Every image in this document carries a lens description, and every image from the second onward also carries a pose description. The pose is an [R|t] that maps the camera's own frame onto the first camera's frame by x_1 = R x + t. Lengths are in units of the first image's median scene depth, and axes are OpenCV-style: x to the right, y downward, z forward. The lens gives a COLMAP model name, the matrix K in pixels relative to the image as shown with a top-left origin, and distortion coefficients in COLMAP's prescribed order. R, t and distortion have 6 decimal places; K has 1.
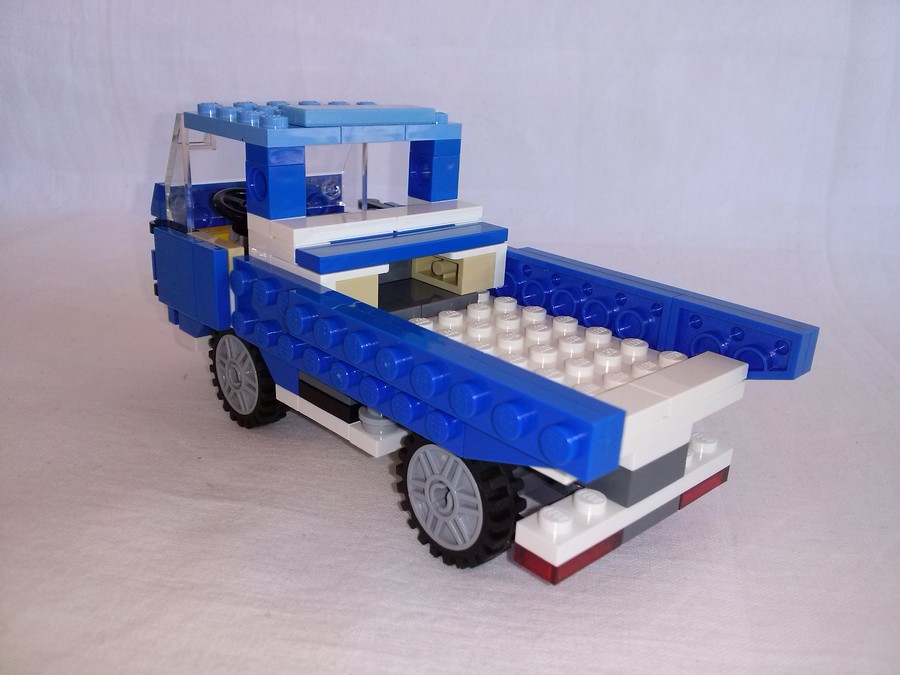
lens RADIAL K [[811.4, 0, 450.0], [0, 811.4, 337.5], [0, 0, 1]] dist [0.032361, -0.203839]
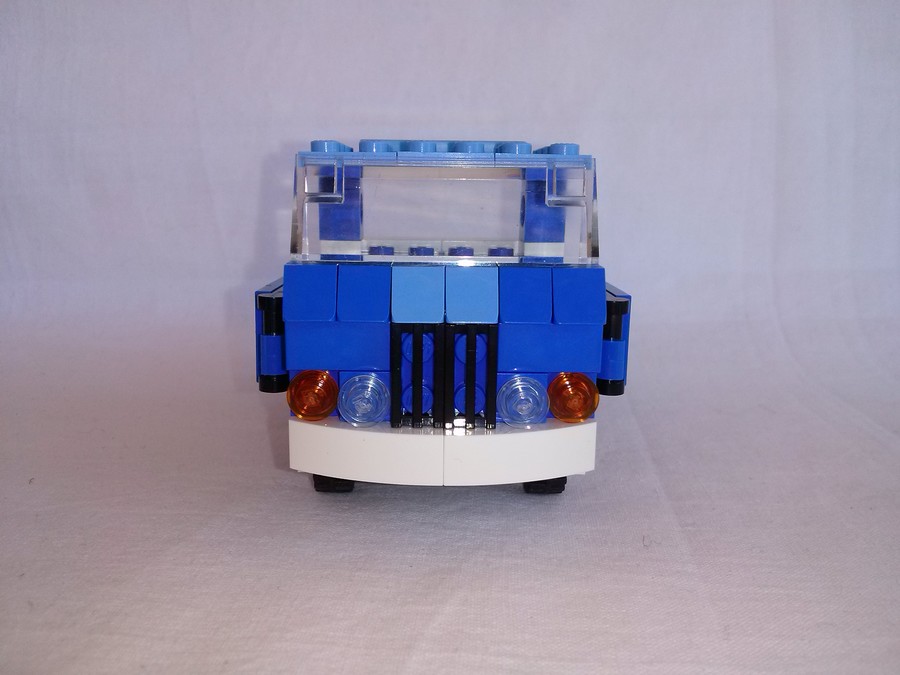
lens RADIAL K [[811.4, 0, 450.0], [0, 811.4, 337.5], [0, 0, 1]] dist [0.032361, -0.203839]
pose [[0.996497, -0.049733, 0.067236, 0.059832], [0.059978, 0.985270, -0.160142, 0.088791], [-0.058282, 0.163613, 0.984801, 0.240519]]
